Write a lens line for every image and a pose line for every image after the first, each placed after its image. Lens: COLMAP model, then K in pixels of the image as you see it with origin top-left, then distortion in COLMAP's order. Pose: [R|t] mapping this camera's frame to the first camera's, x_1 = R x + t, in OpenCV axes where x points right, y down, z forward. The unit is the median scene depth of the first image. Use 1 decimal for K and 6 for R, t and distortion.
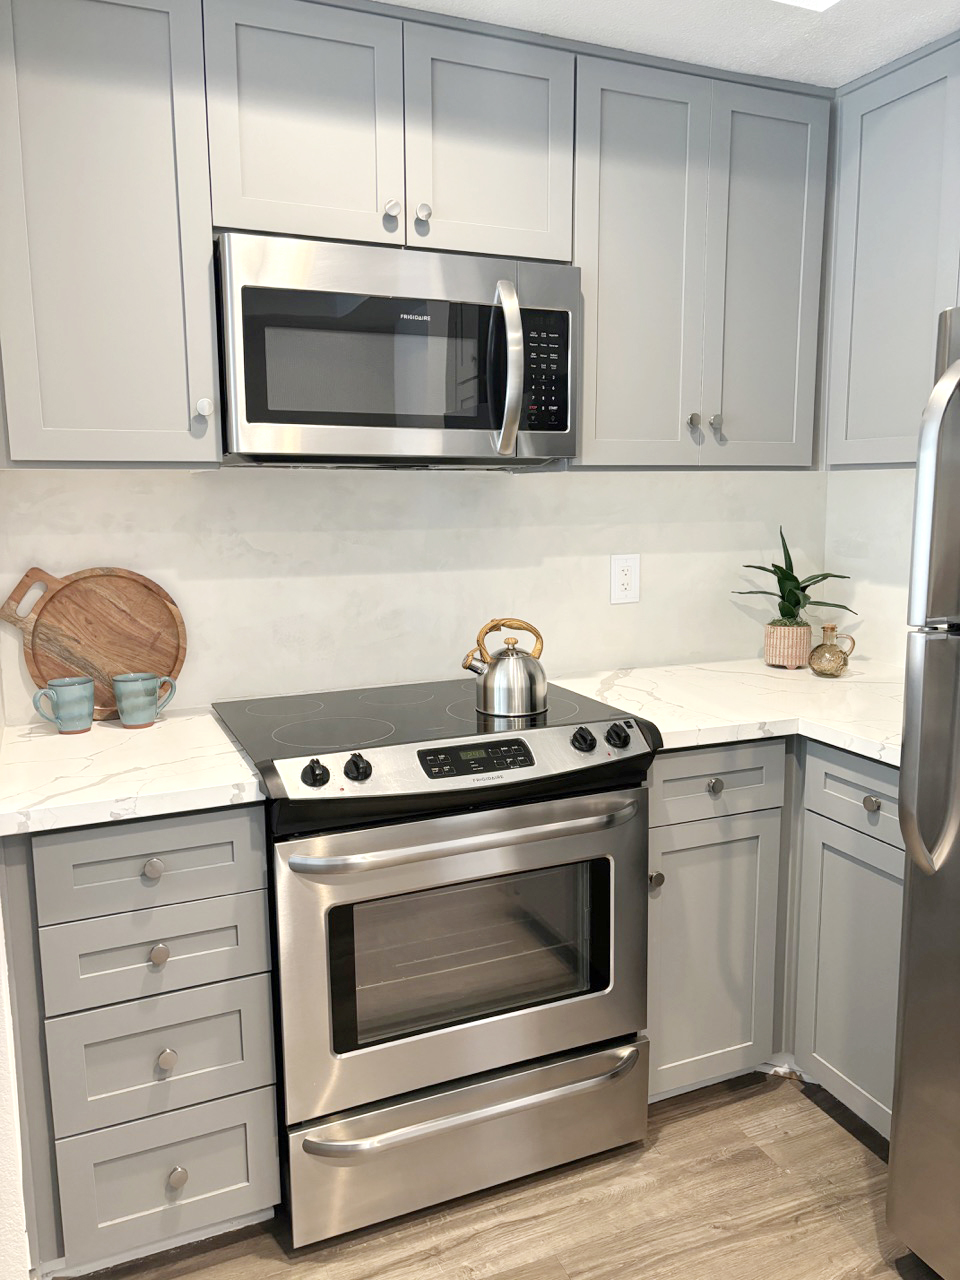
lens RADIAL K [[974.0, 0, 480.0], [0, 974.0, 640.0], [0, 0, 1]] dist [0.045416, -0.063060]
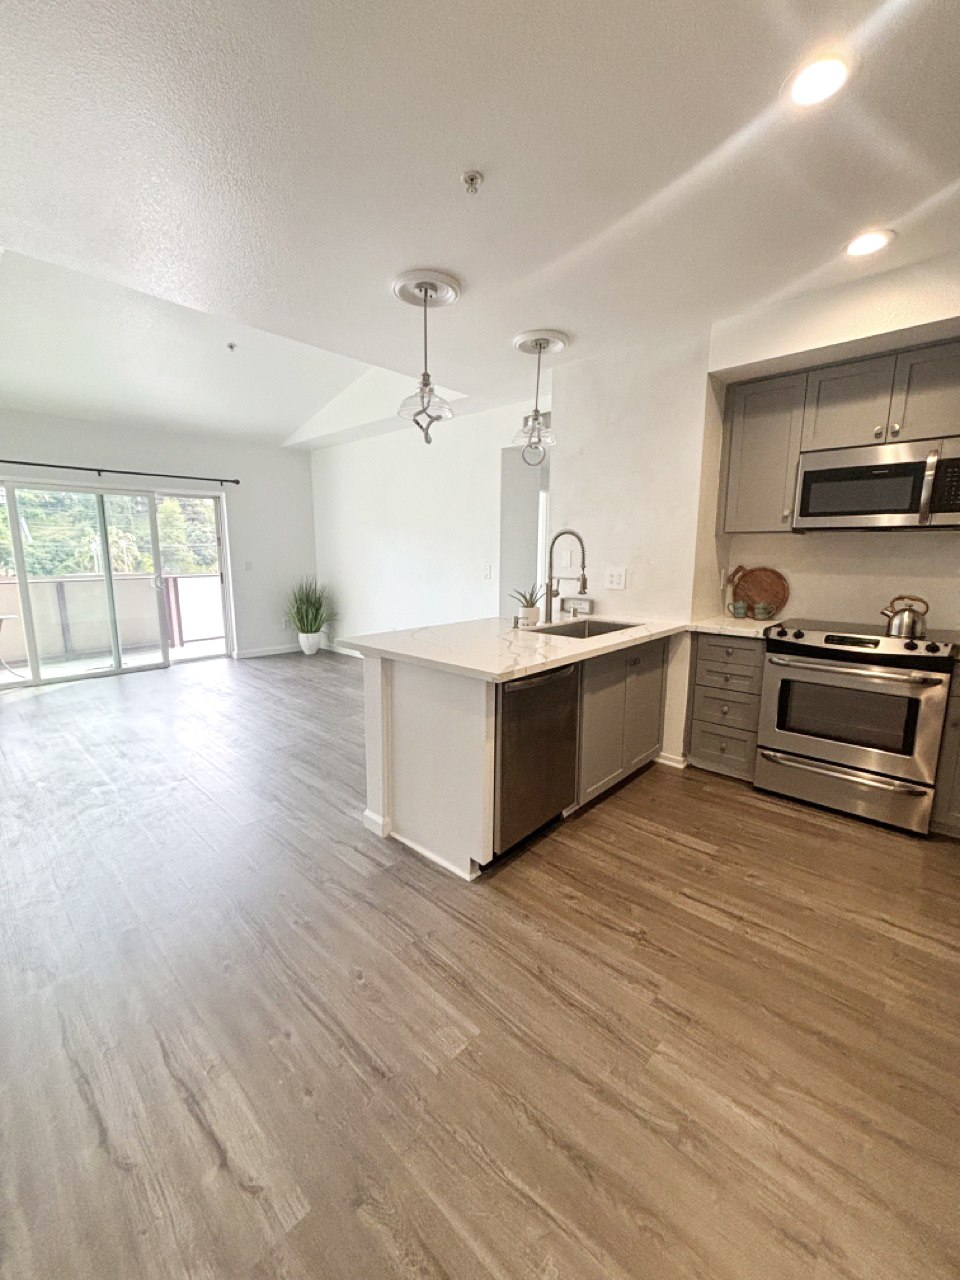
lens RADIAL K [[516.6, 0, 483.6], [0, 516.6, 637.6], [0, 0, 1]] dist [-0.002871, -0.000229]
pose [[0.407079, 0.164090, -0.898533, 0.740669], [-0.142326, 0.983110, 0.115055, 0.080288], [0.902236, 0.081048, 0.423558, -0.432877]]
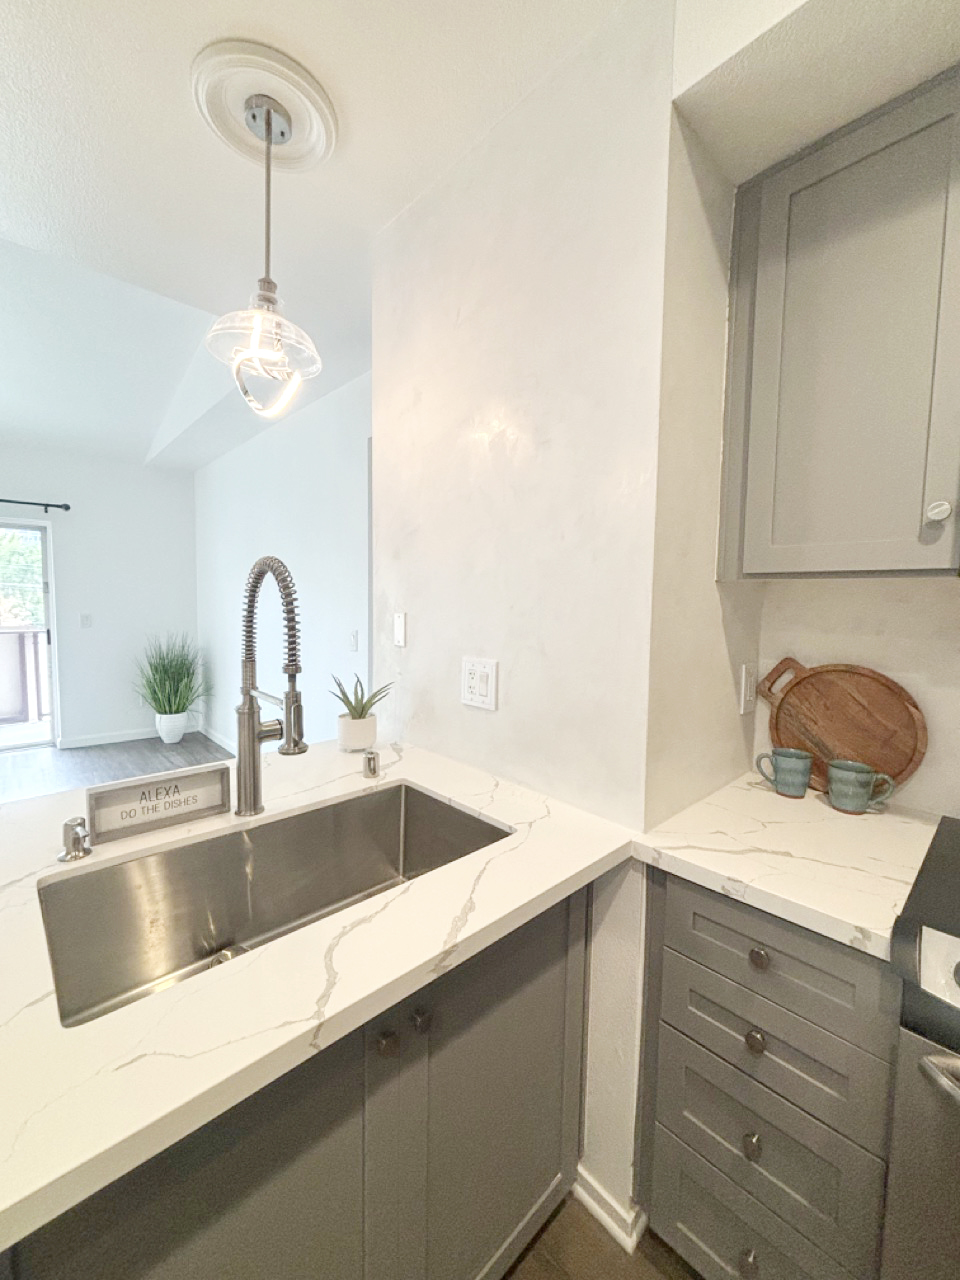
lens RADIAL K [[516.6, 0, 483.6], [0, 516.6, 637.6], [0, 0, 1]] dist [-0.002871, -0.000229]
pose [[0.344798, 0.083041, -0.934997, 0.036178], [-0.159958, 0.986708, 0.028646, -0.055152], [0.924948, 0.139683, 0.353498, 0.389723]]
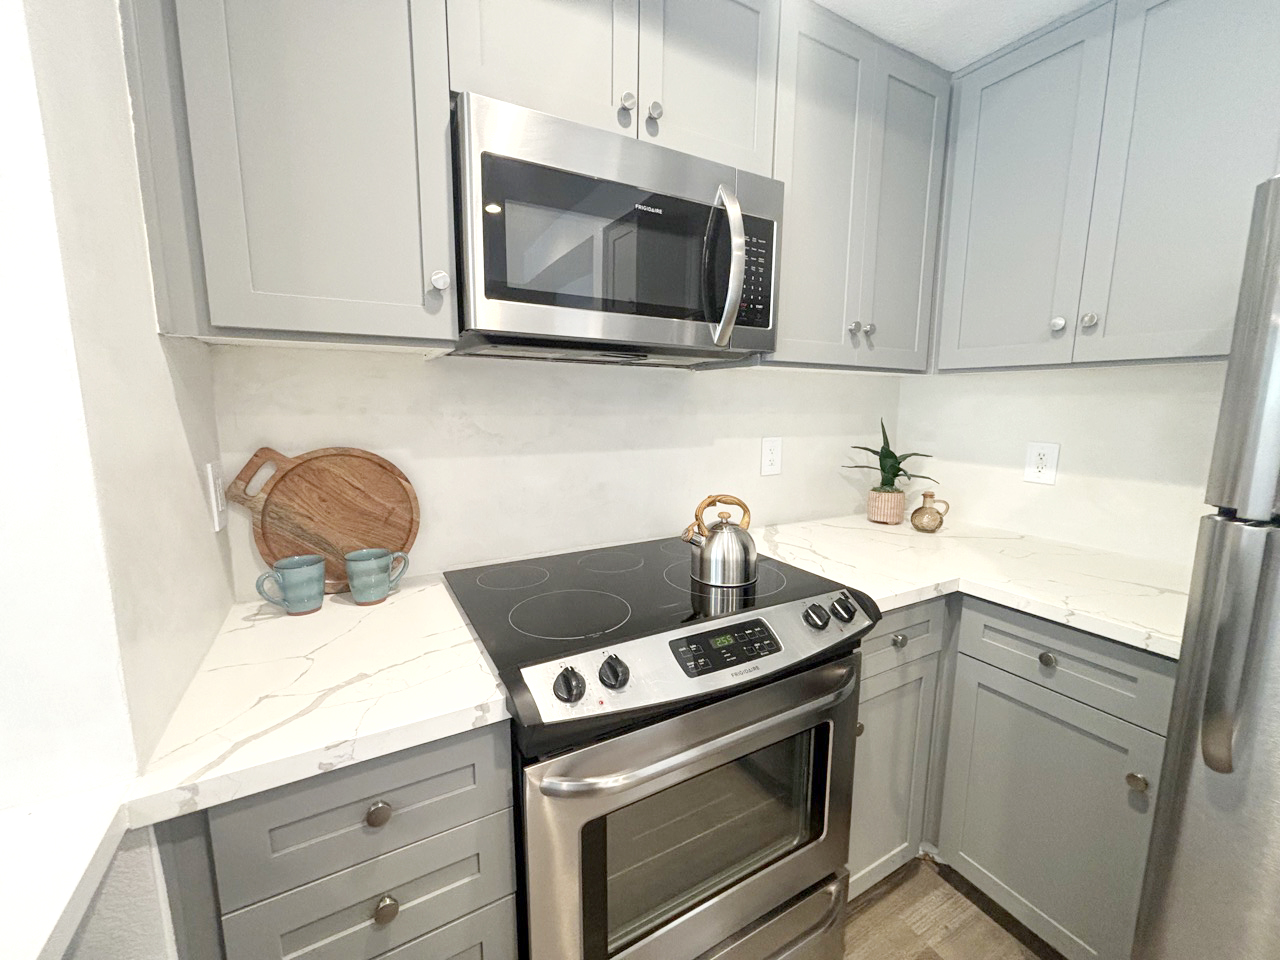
lens RADIAL K [[516.6, 0, 637.3], [0, 516.6, 477.9], [0, 0, 1]] dist [-0.002871, -0.000229]
pose [[0.994413, -0.001242, 0.105554, -0.128041], [0.002076, 0.999967, -0.007793, -0.037189], [-0.105541, 0.007968, 0.994383, 0.430081]]
